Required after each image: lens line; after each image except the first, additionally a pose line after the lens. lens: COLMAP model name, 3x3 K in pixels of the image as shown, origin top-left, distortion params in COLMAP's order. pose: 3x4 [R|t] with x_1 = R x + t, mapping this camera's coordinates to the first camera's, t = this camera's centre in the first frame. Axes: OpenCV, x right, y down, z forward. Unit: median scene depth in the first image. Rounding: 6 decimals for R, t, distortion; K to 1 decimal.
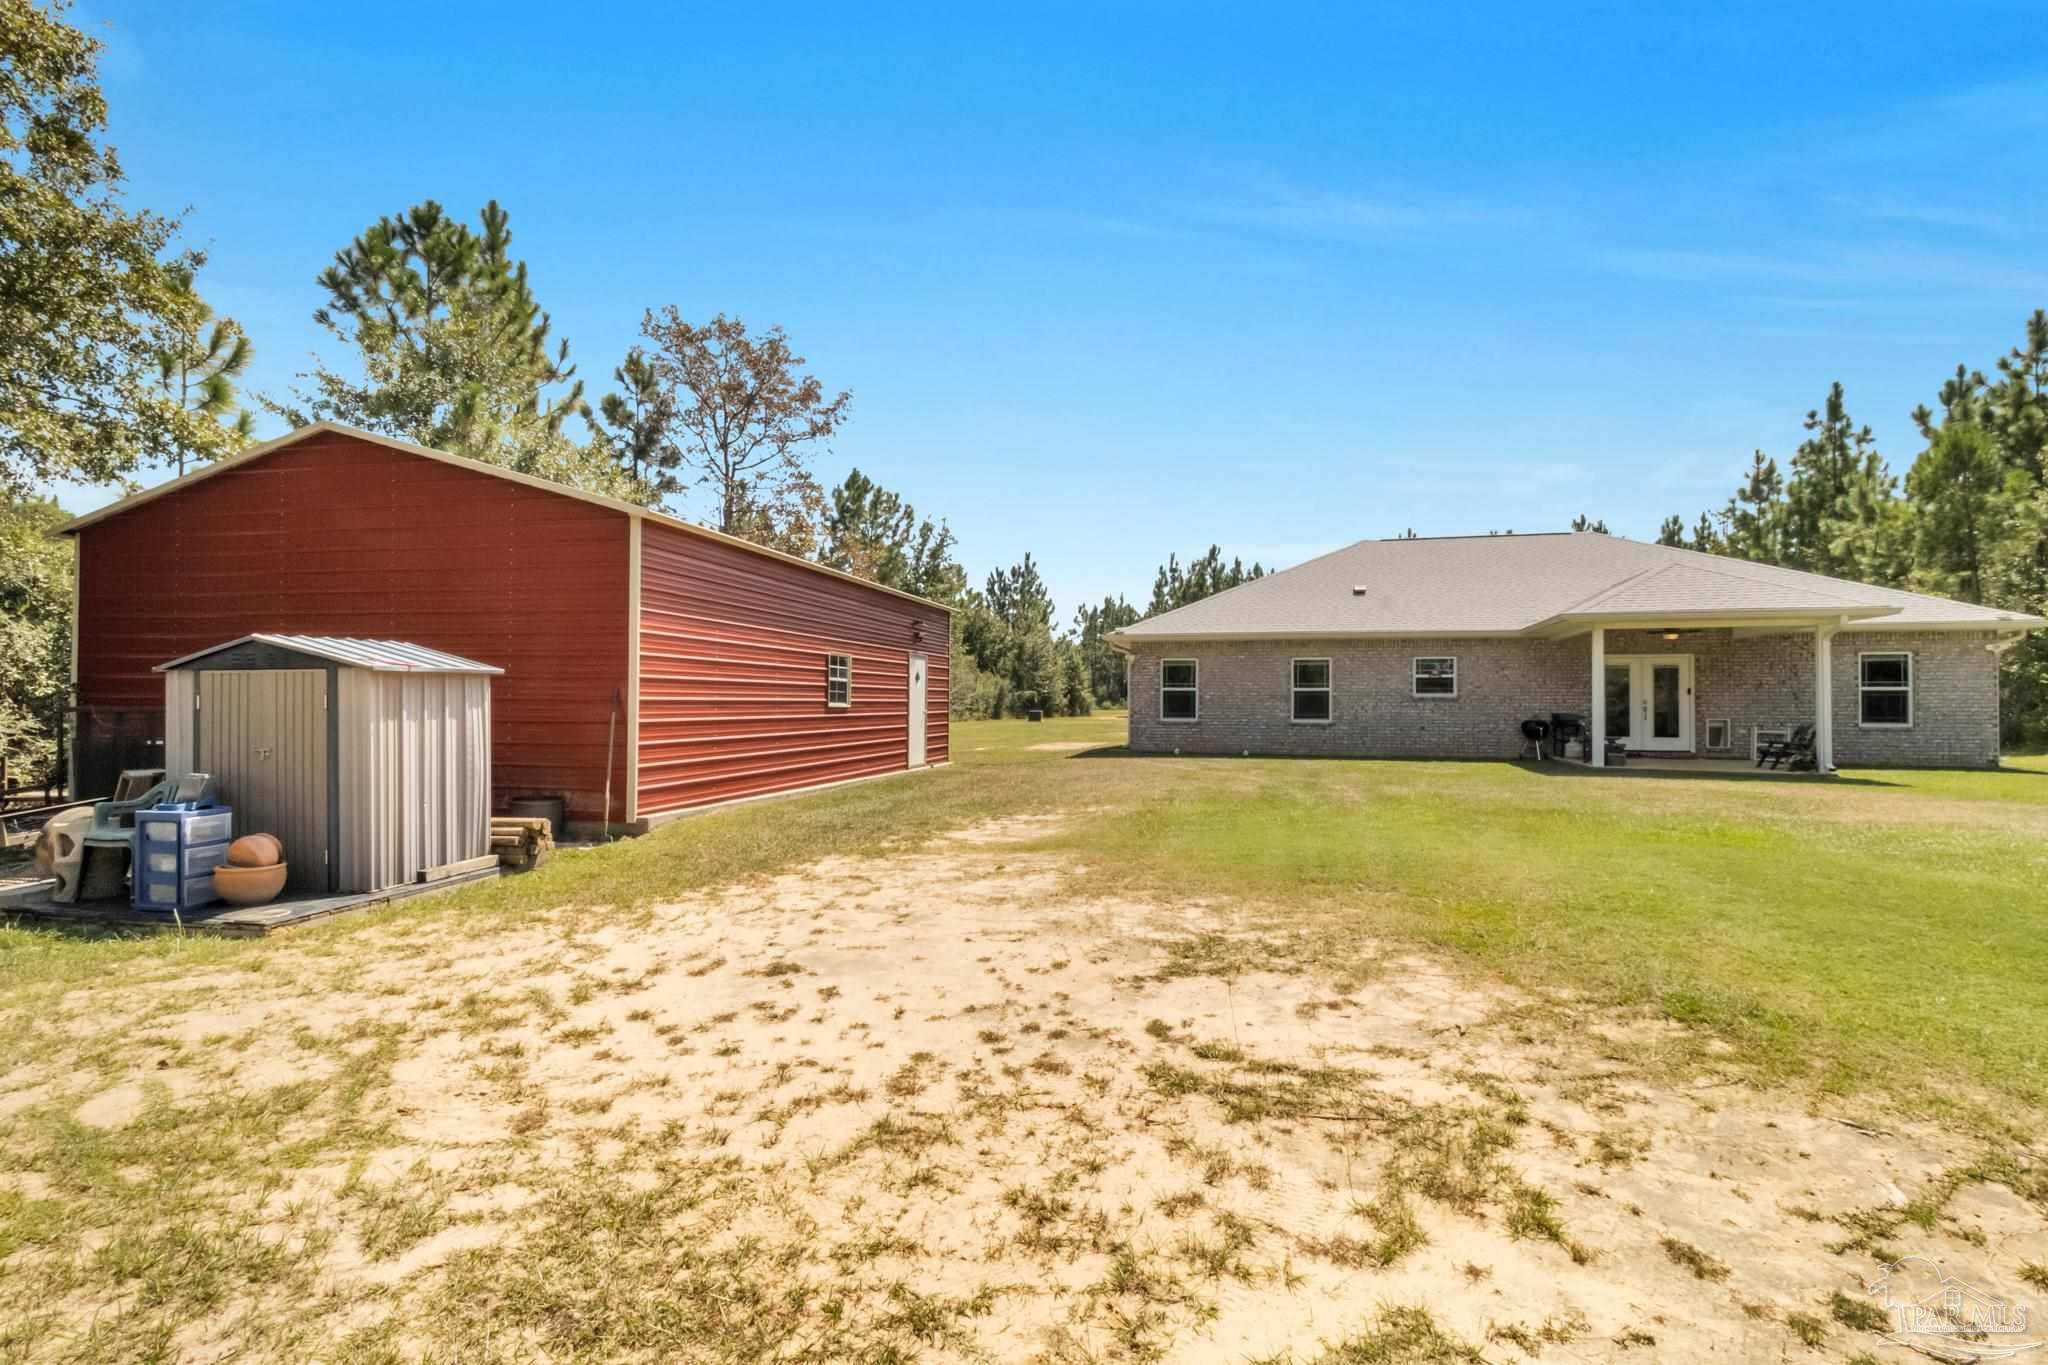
lens RADIAL K [[973.3, 0, 1033.9], [0, 973.3, 694.2], [0, 0, 1]] dist [0.002765, 0.001316]
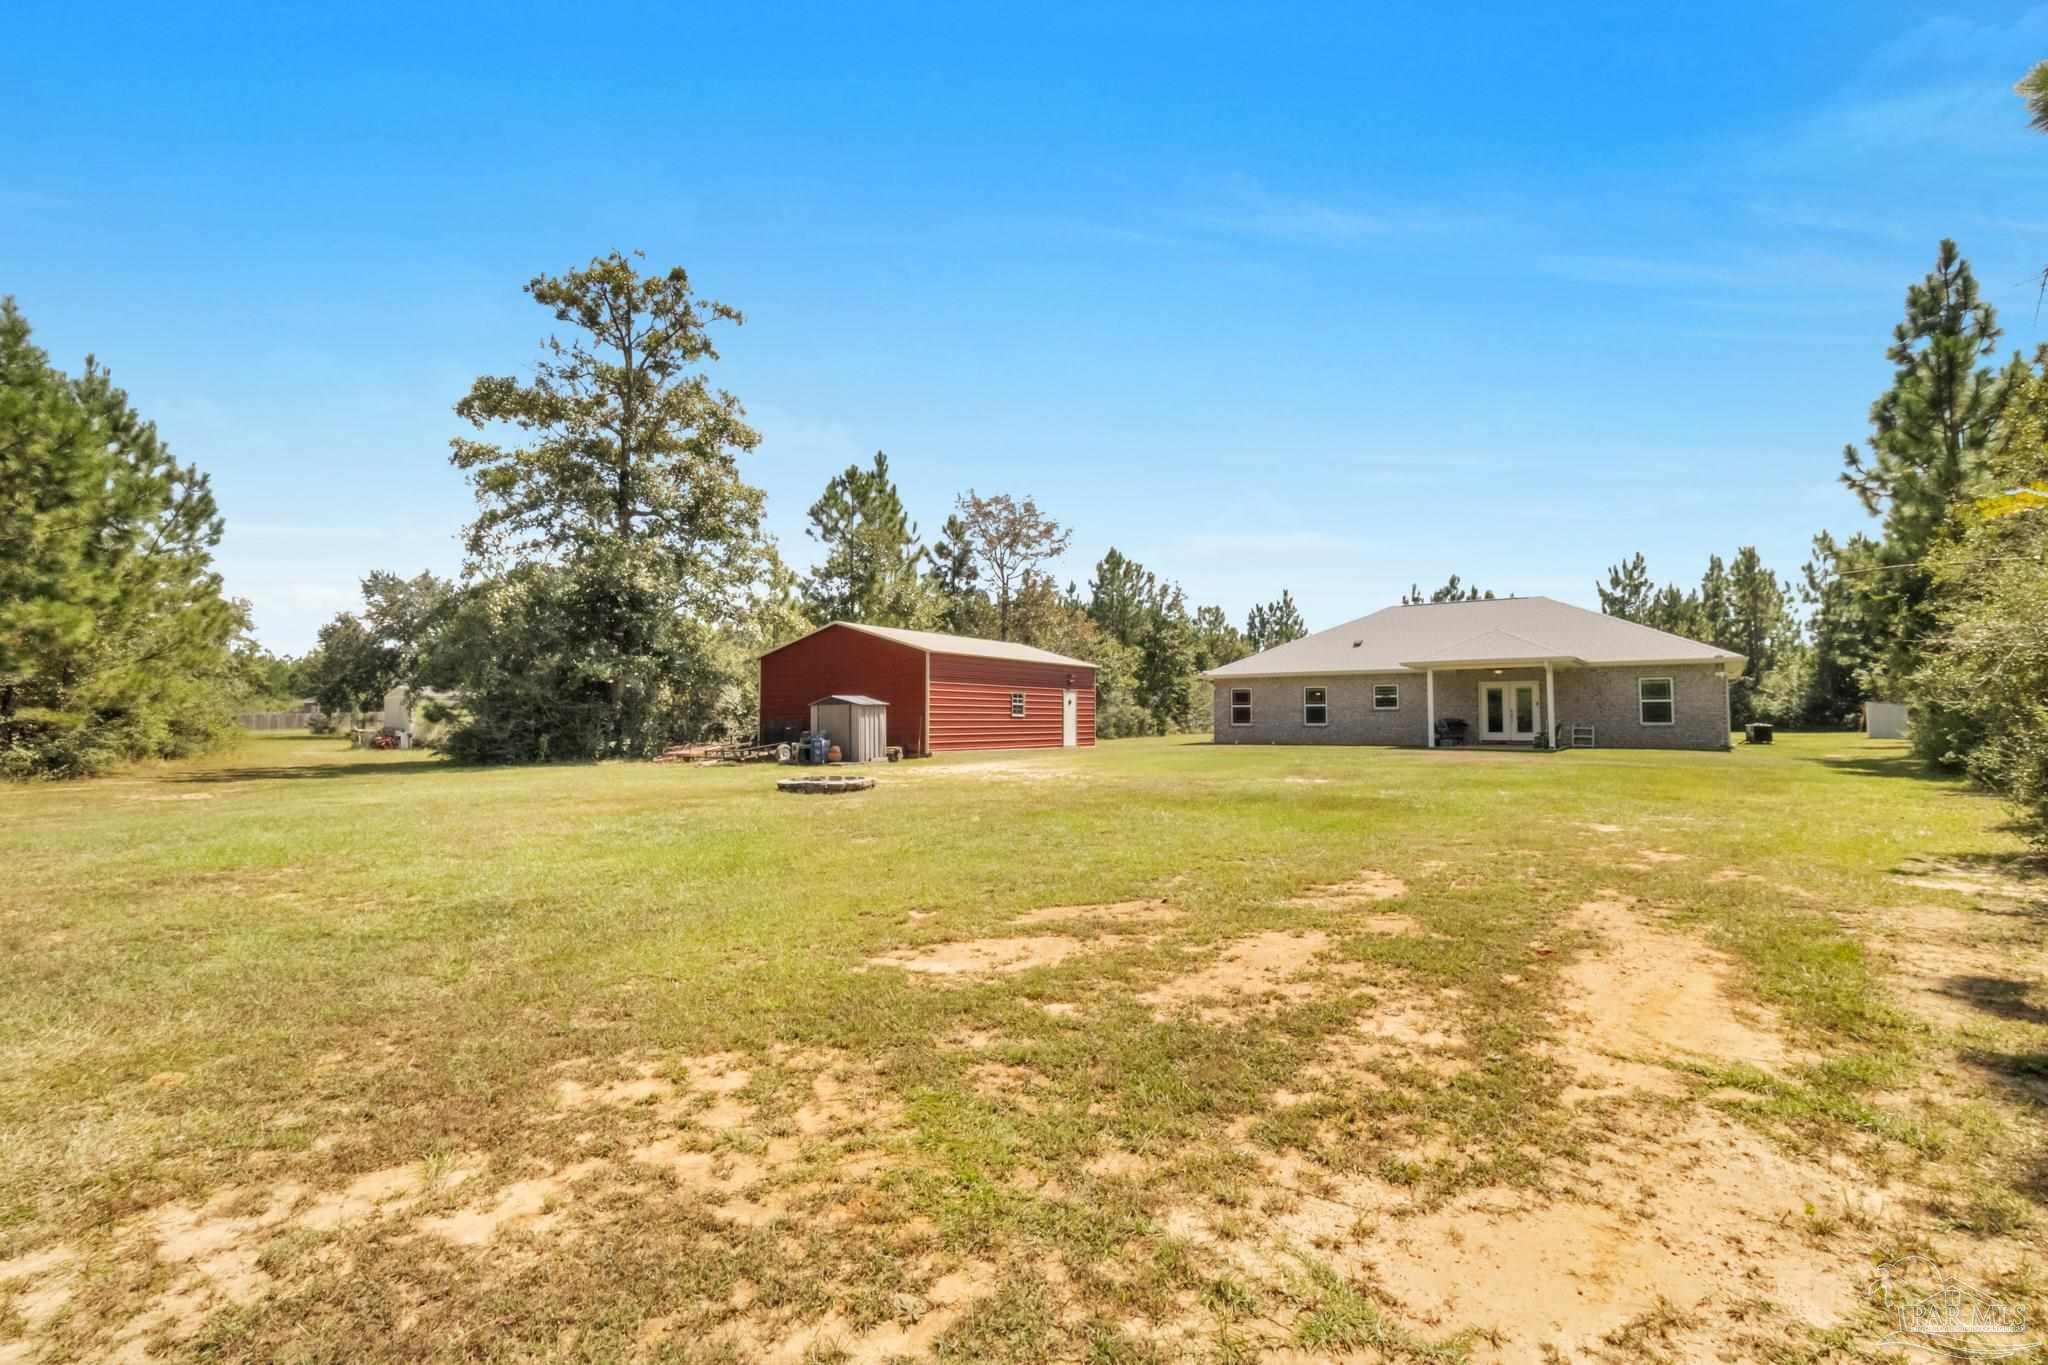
lens RADIAL K [[973.3, 0, 1030.4], [0, 973.3, 666.8], [0, 0, 1]] dist [0.002765, 0.001316]
pose [[0.940491, -0.026153, -0.338810, 0.348598], [0.009562, 0.998676, -0.050544, 0.007556], [0.339683, 0.044297, 0.939496, -0.659803]]
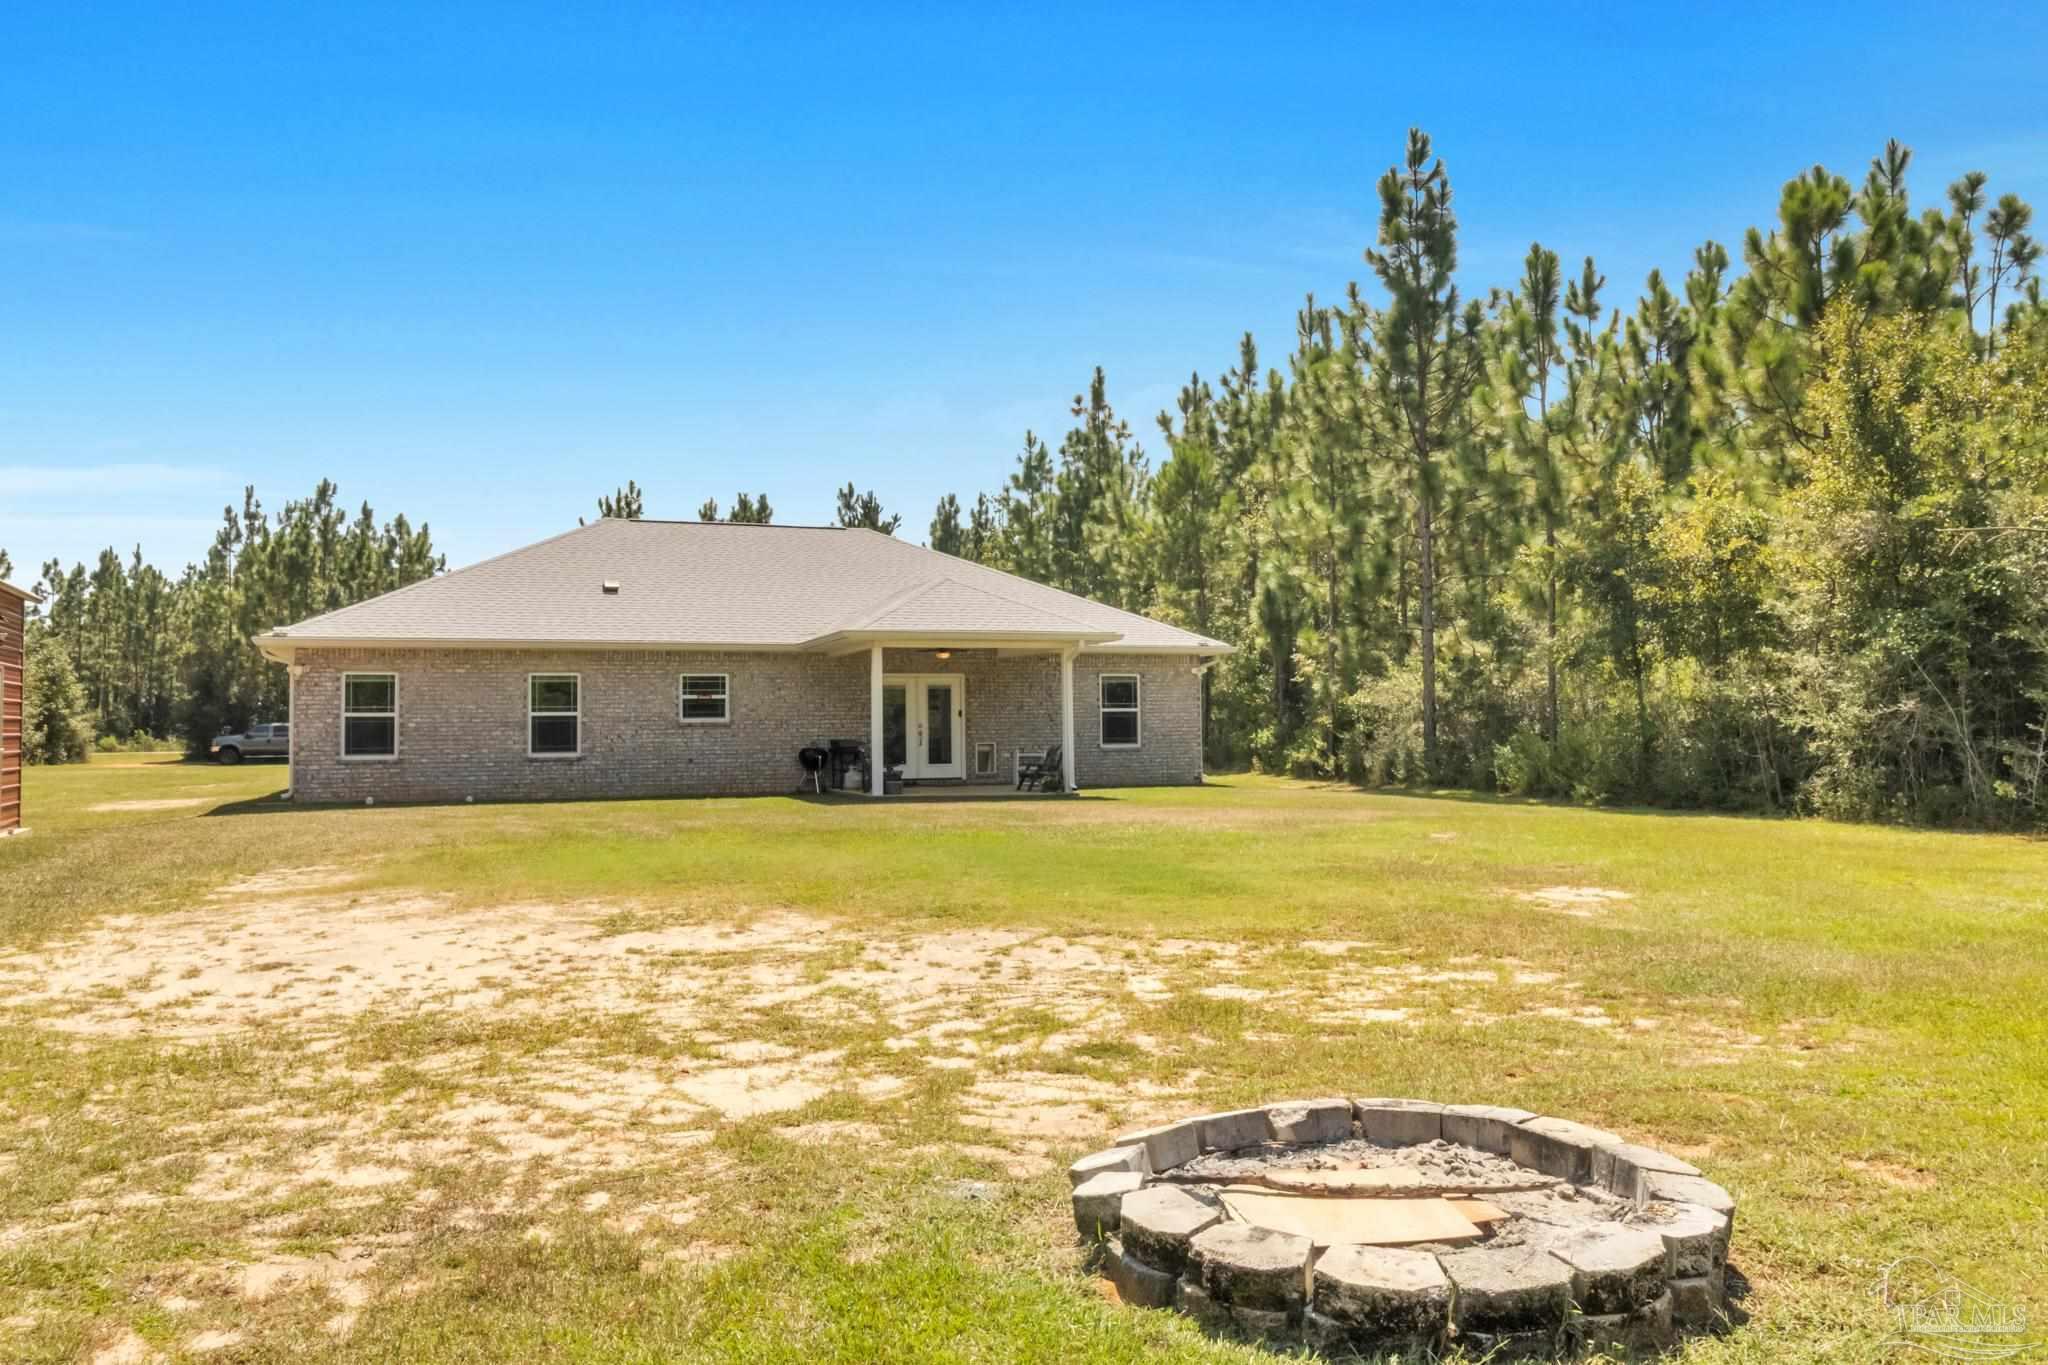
lens RADIAL K [[1568.8, 0, 1035.3], [0, 1568.8, 673.1], [0, 0, 1]] dist [0.002407, -0.000362]
pose [[0.806368, 0.009245, 0.591342, -0.128744], [0.008704, 0.999584, -0.027496, 0.000201], [-0.591350, 0.027319, 0.805952, -0.206324]]
